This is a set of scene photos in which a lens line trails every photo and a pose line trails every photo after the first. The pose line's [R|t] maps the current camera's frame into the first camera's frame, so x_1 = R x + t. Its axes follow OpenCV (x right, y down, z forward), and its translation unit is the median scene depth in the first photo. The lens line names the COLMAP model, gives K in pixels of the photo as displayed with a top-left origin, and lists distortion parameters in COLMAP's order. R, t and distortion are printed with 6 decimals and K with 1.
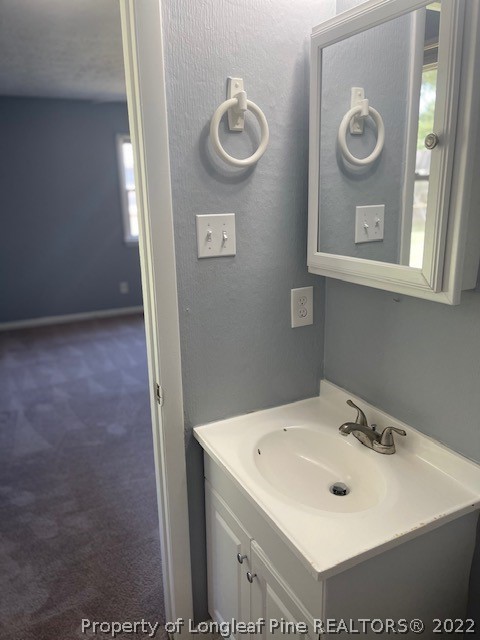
lens RADIAL K [[479.2, 0, 240.0], [0, 479.2, 320.0], [0, 0, 1]] dist [0.077687, -0.100035]
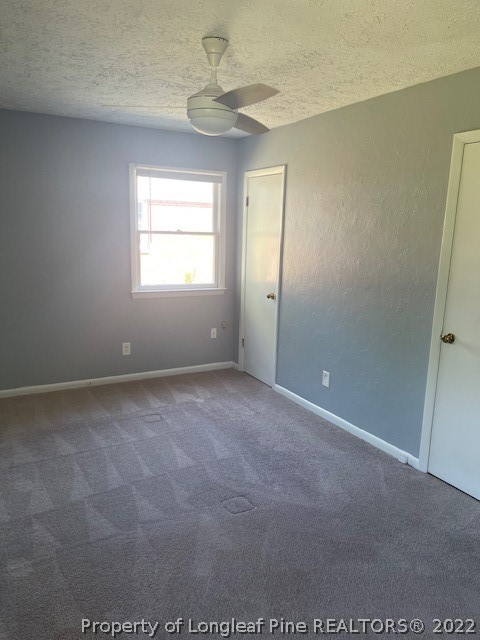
lens RADIAL K [[479.2, 0, 240.0], [0, 479.2, 320.0], [0, 0, 1]] dist [0.077687, -0.100035]
pose [[0.998377, 0.036499, 0.043726, -0.130026], [-0.033170, 0.996662, -0.074593, -0.091317], [-0.046303, 0.073021, 0.996255, 0.274372]]
